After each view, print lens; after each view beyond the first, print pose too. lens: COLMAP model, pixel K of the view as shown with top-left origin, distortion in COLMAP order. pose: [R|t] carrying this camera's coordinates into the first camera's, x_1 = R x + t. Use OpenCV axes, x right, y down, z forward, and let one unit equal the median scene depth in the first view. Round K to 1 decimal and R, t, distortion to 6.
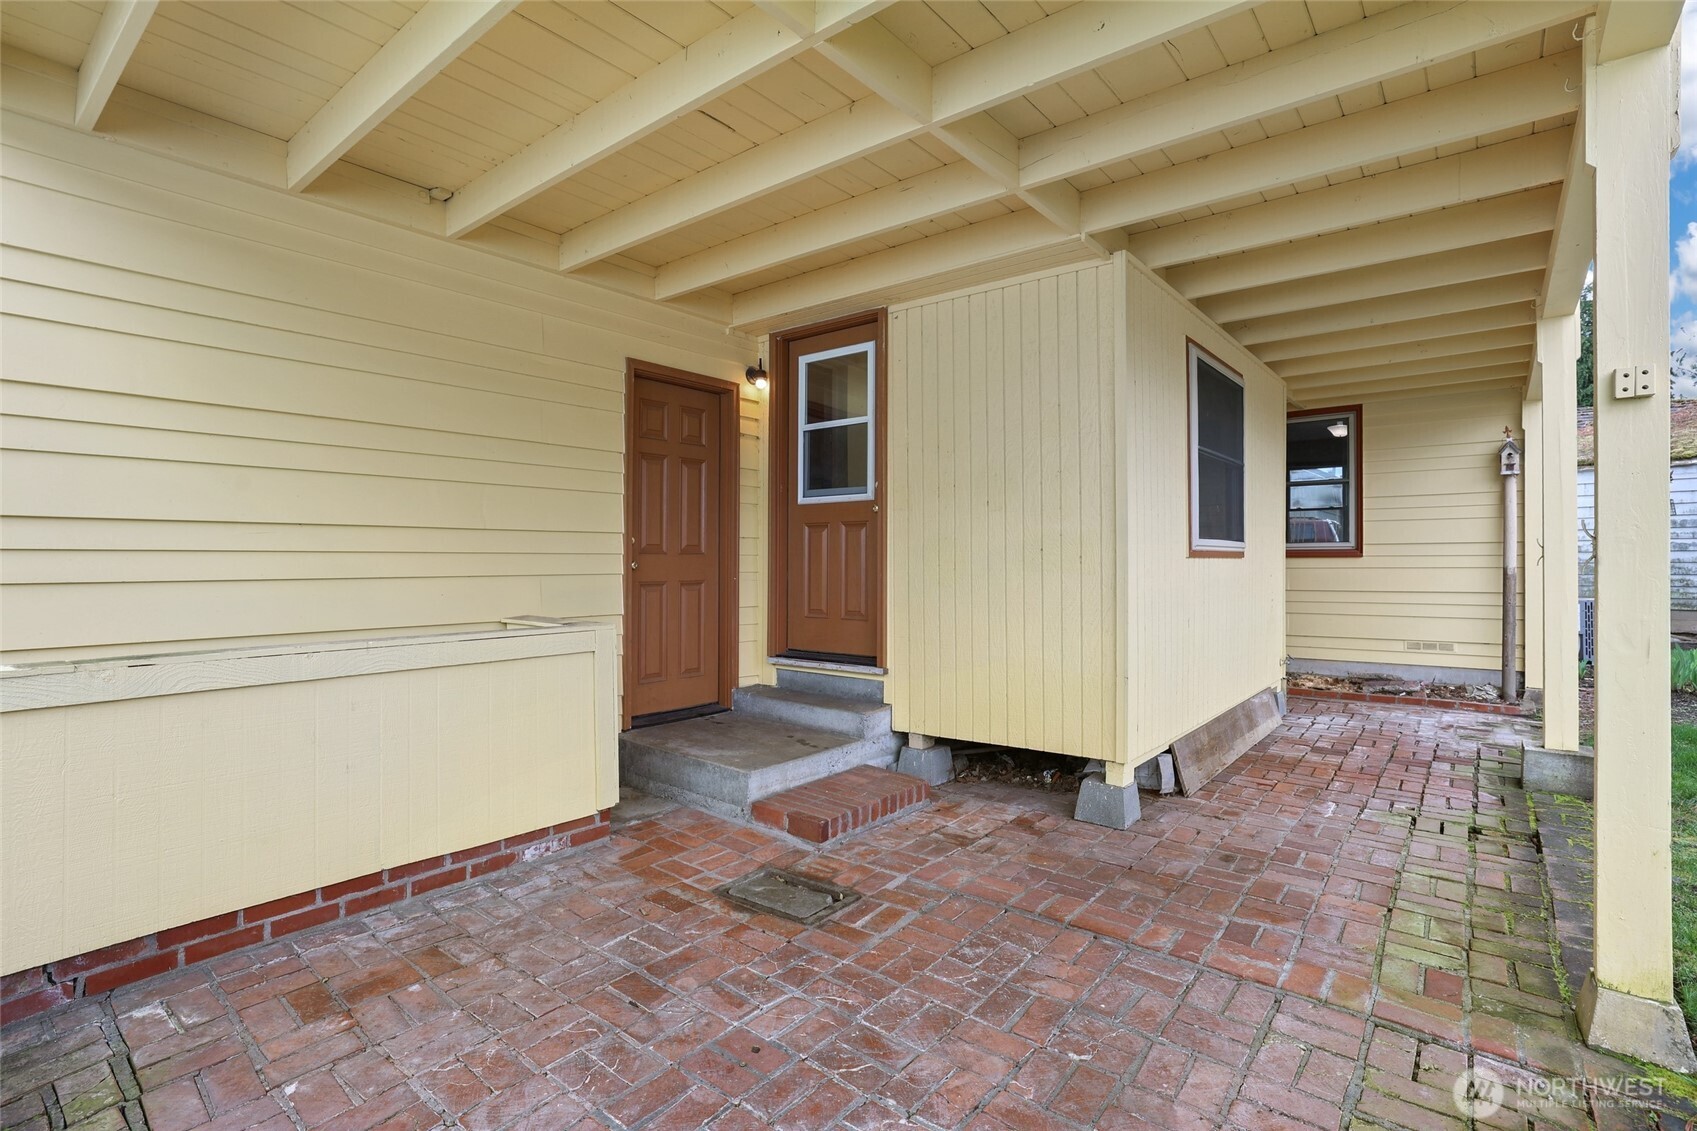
lens RADIAL K [[779.7, 0, 848.5], [0, 779.7, 565.5], [0, 0, 1]] dist [-0.019225, -0.000024]
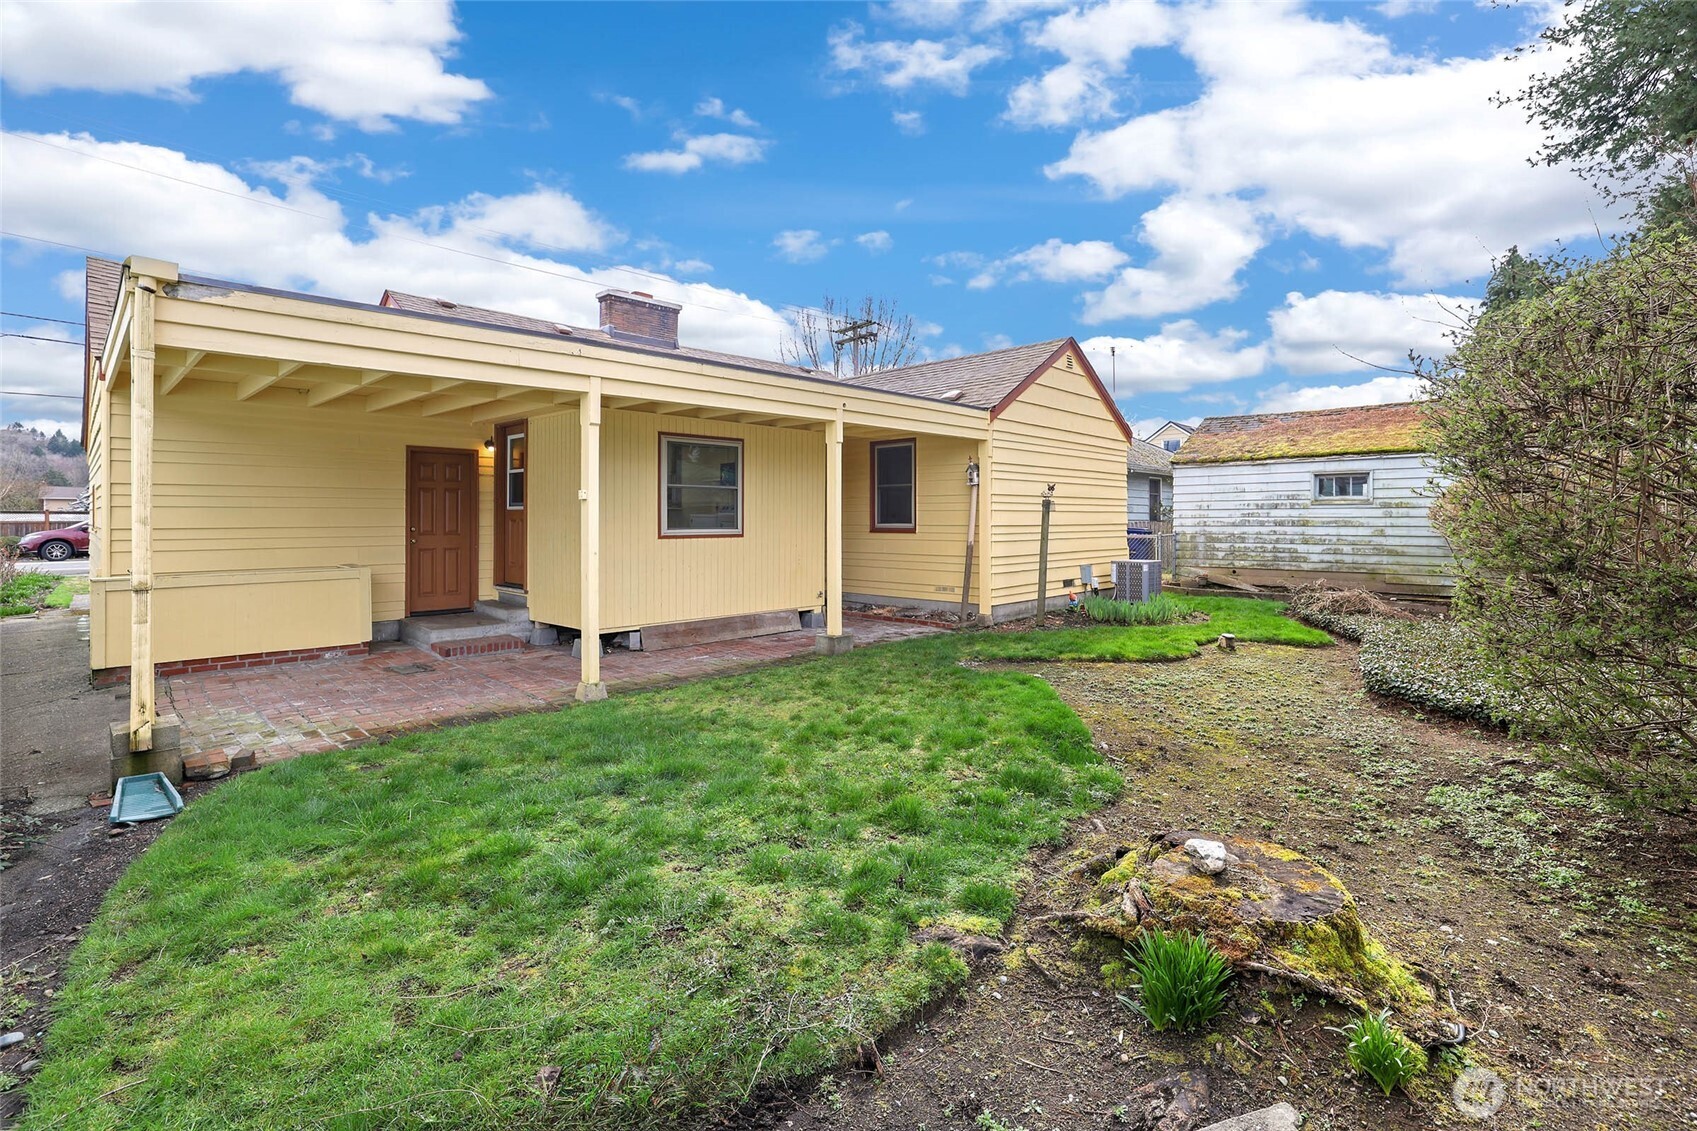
lens RADIAL K [[771.5, 0, 844.6], [0, 771.5, 531.6], [0, 0, 1]] dist [-0.000006, -0.000047]
pose [[0.993688, 0.004512, -0.112088, 1.125363], [-0.002732, 0.999868, 0.016022, -0.062478], [0.112146, -0.015614, 0.993569, -0.963209]]
